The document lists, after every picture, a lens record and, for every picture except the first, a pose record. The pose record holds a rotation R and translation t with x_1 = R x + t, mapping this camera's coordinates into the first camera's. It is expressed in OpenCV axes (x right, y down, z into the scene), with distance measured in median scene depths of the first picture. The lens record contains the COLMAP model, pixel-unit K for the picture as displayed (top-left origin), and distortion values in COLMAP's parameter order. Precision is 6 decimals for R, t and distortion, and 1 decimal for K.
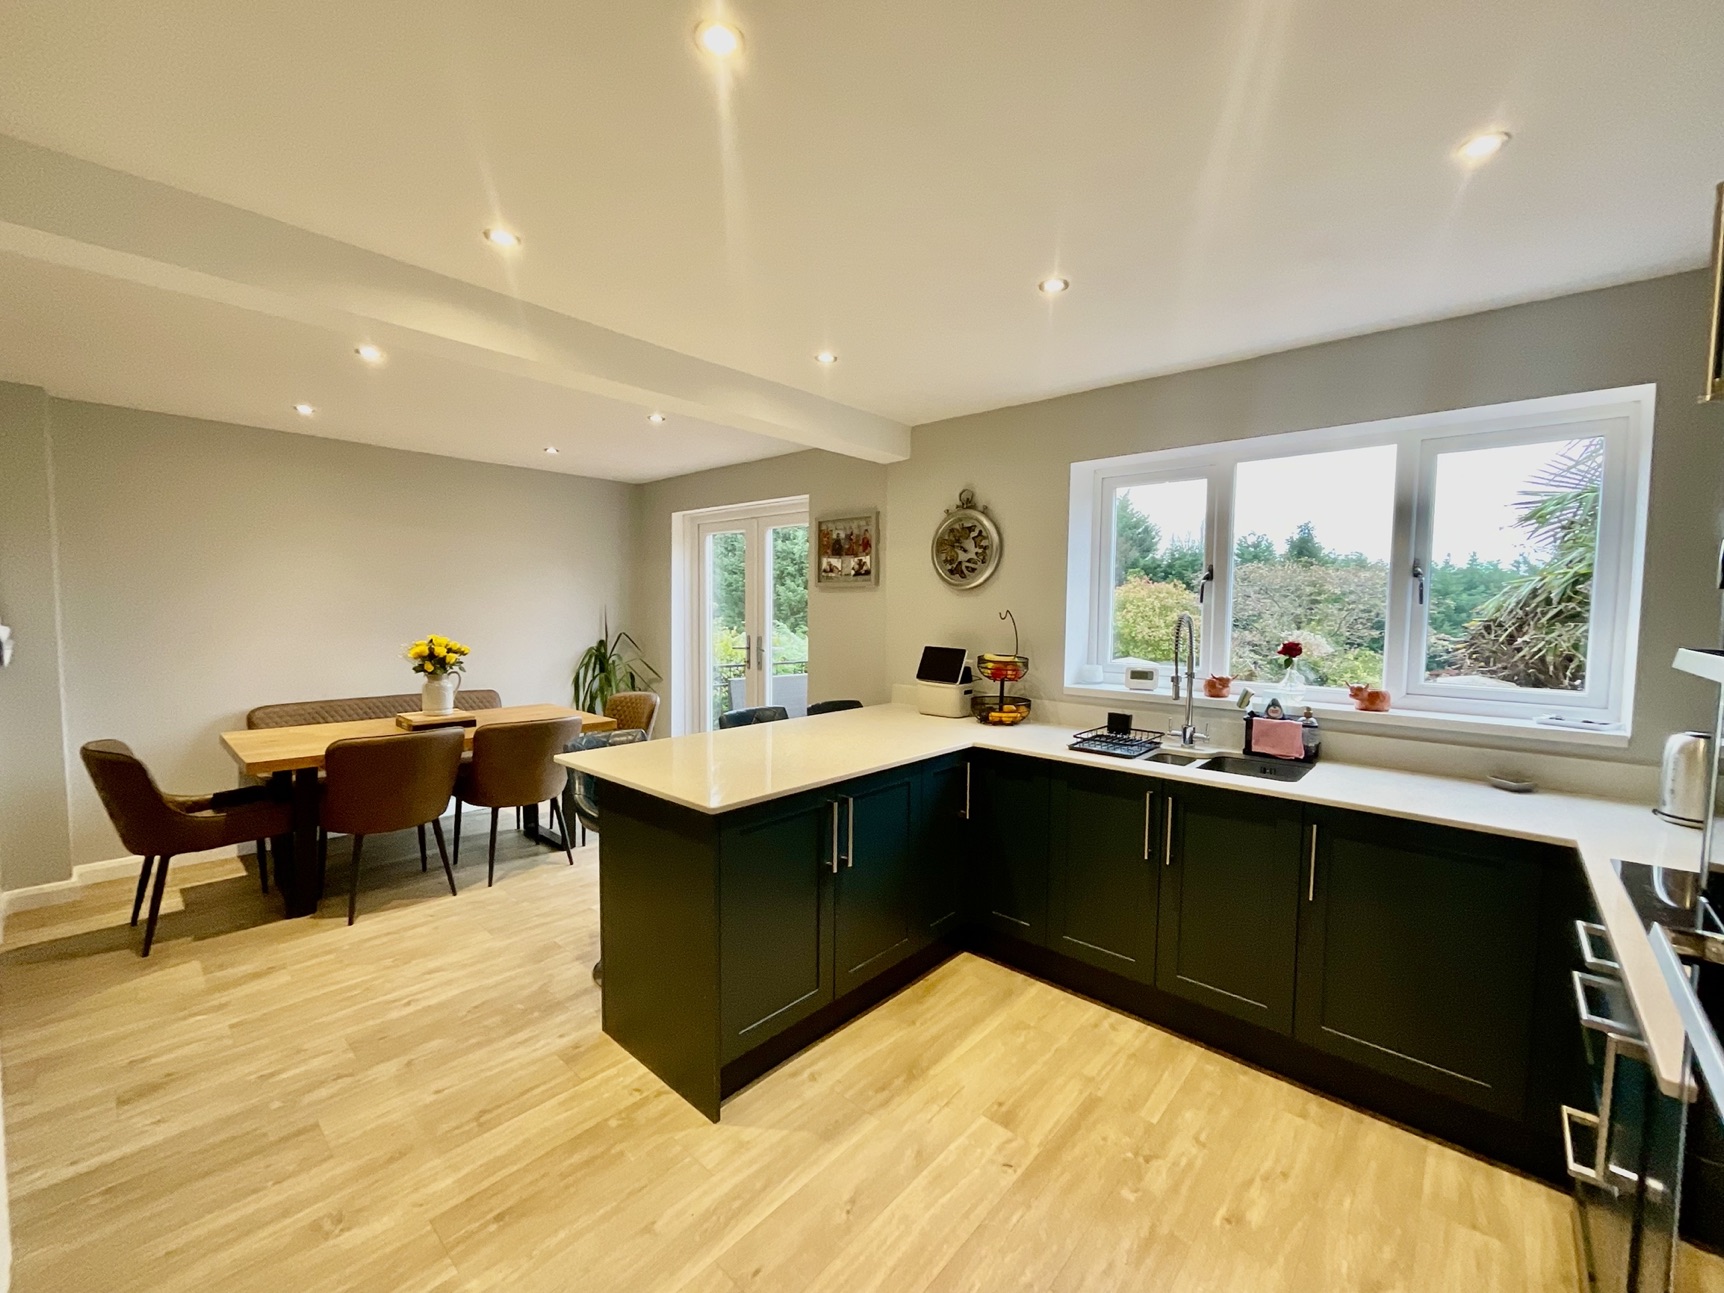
lens RADIAL K [[698.9, 0, 863.3], [0, 698.9, 648.4], [0, 0, 1]] dist [0.003006, 0.000054]
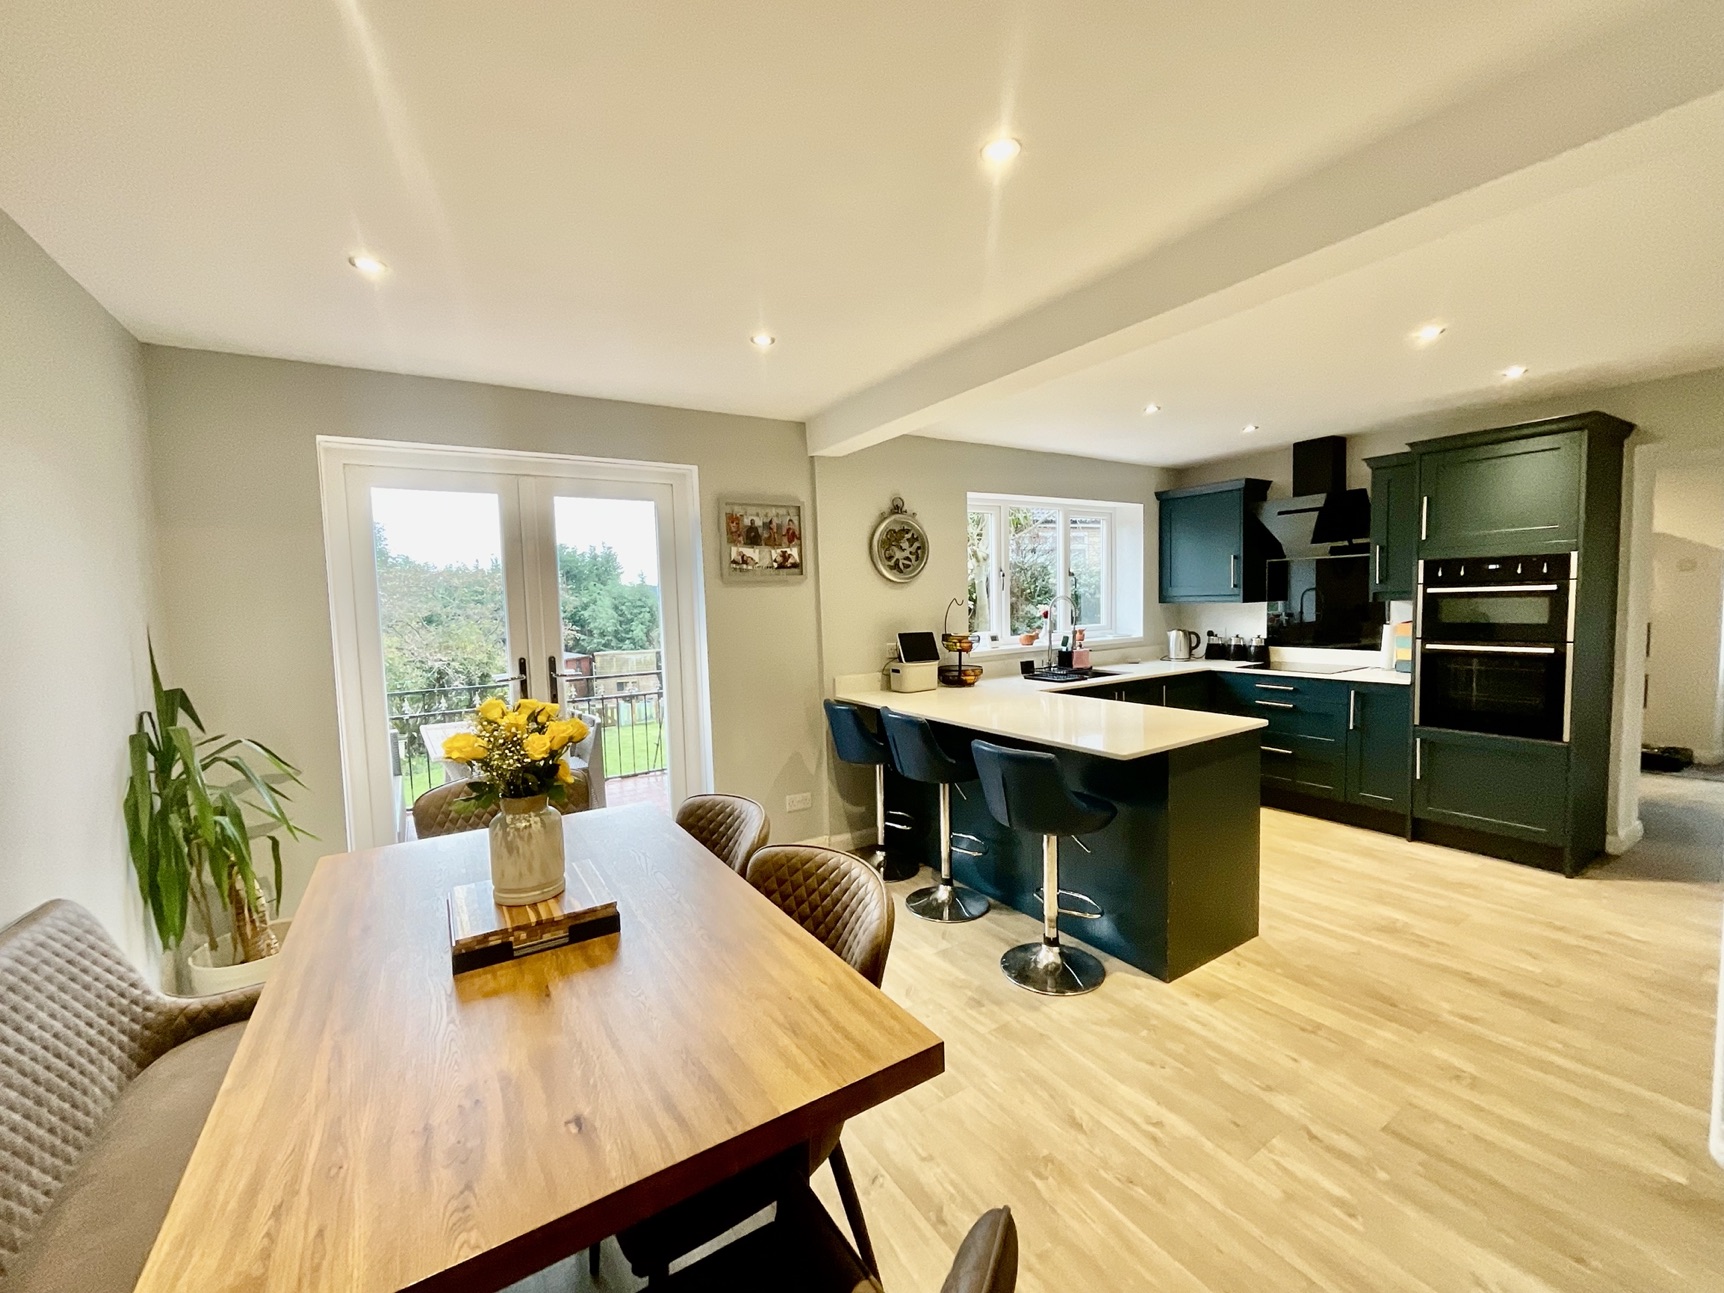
lens RADIAL K [[698.9, 0, 863.3], [0, 698.9, 648.4], [0, 0, 1]] dist [0.003006, 0.000054]
pose [[0.261909, -0.086209, 0.961235, -1.039065], [0.091822, 0.993710, 0.064103, -0.058092], [-0.960715, 0.071474, 0.268177, 0.782808]]
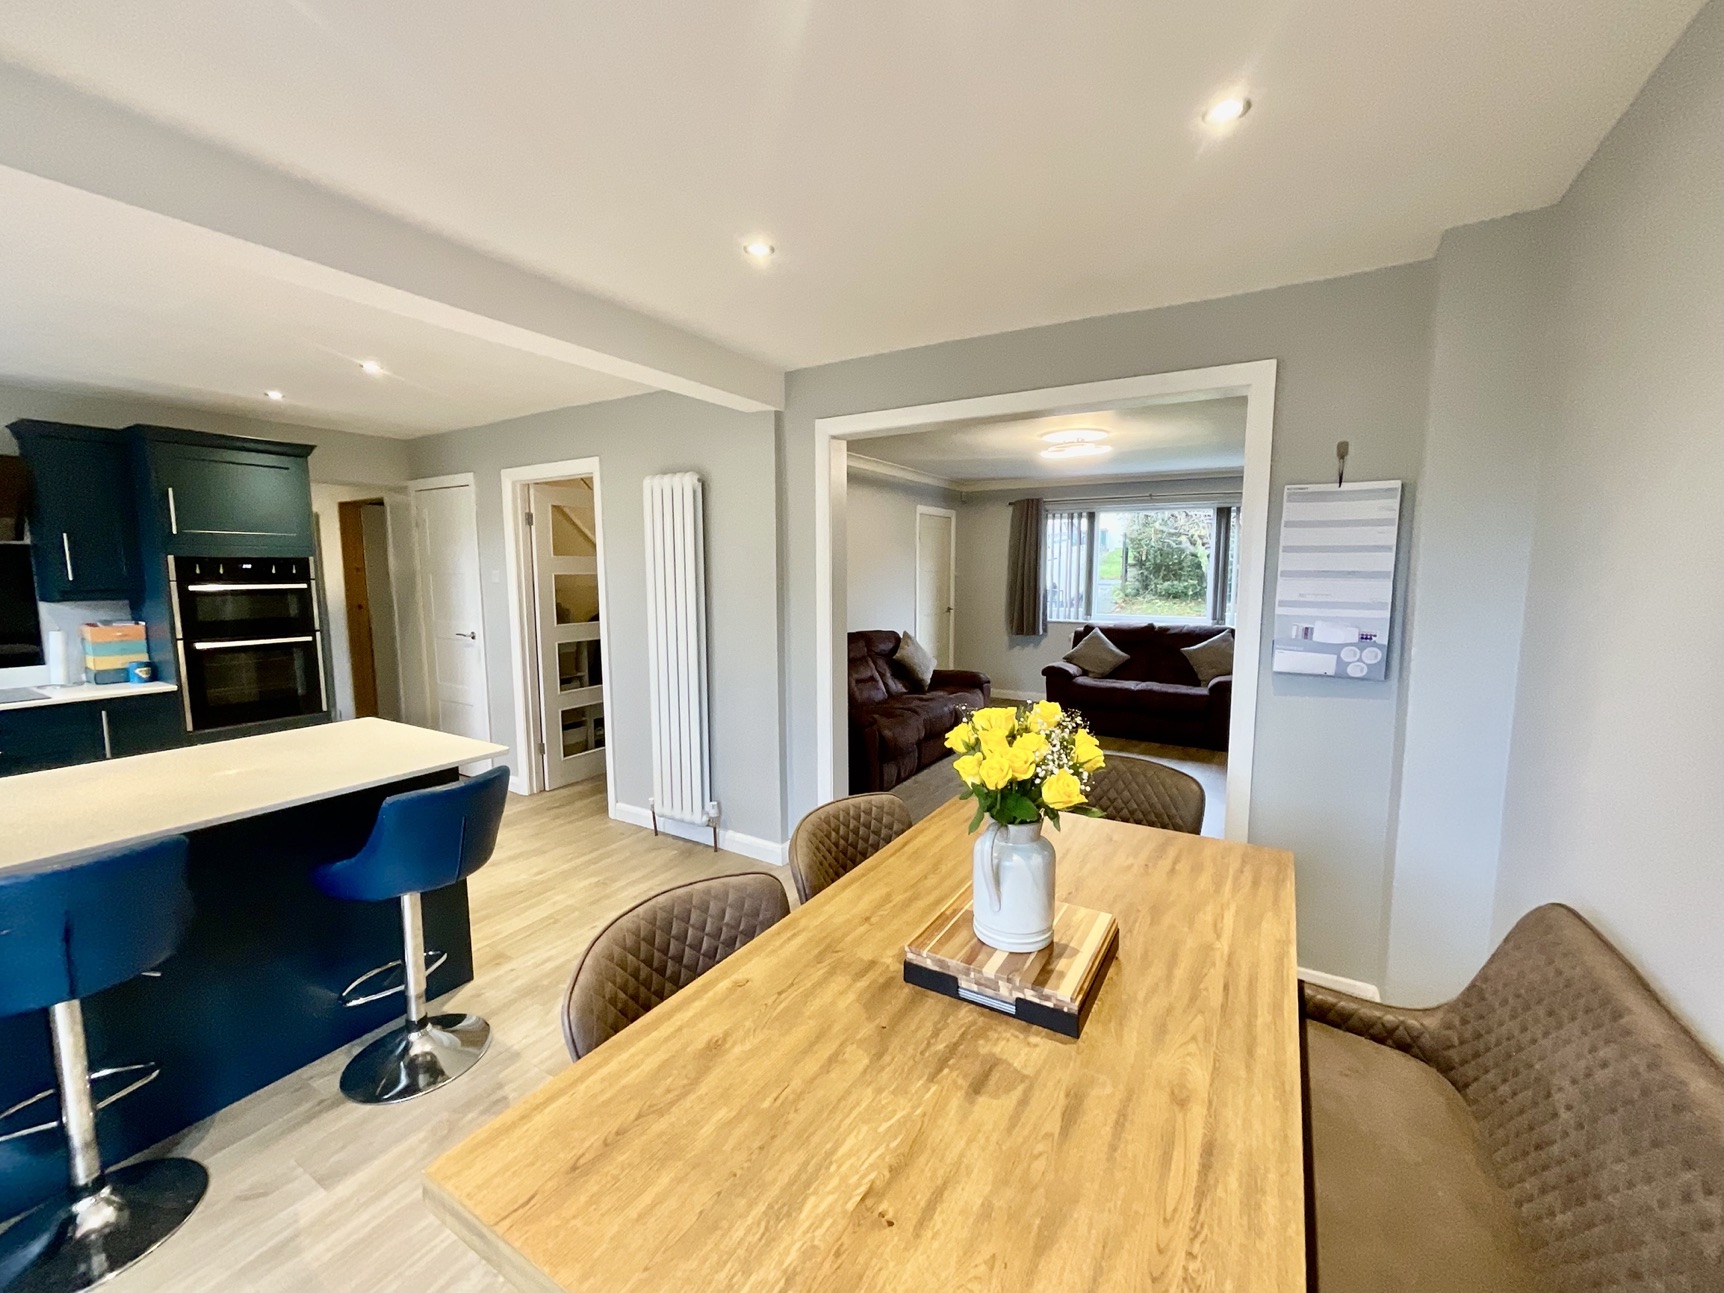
lens RADIAL K [[704.7, 0, 862.0], [0, 704.7, 646.5], [0, 0, 1]] dist [0.001505, 0.000167]
pose [[-0.979942, 0.014190, -0.198776, -0.522328], [-0.019675, 0.985699, 0.167363, -0.106886], [0.198308, 0.167917, -0.965649, 1.448082]]
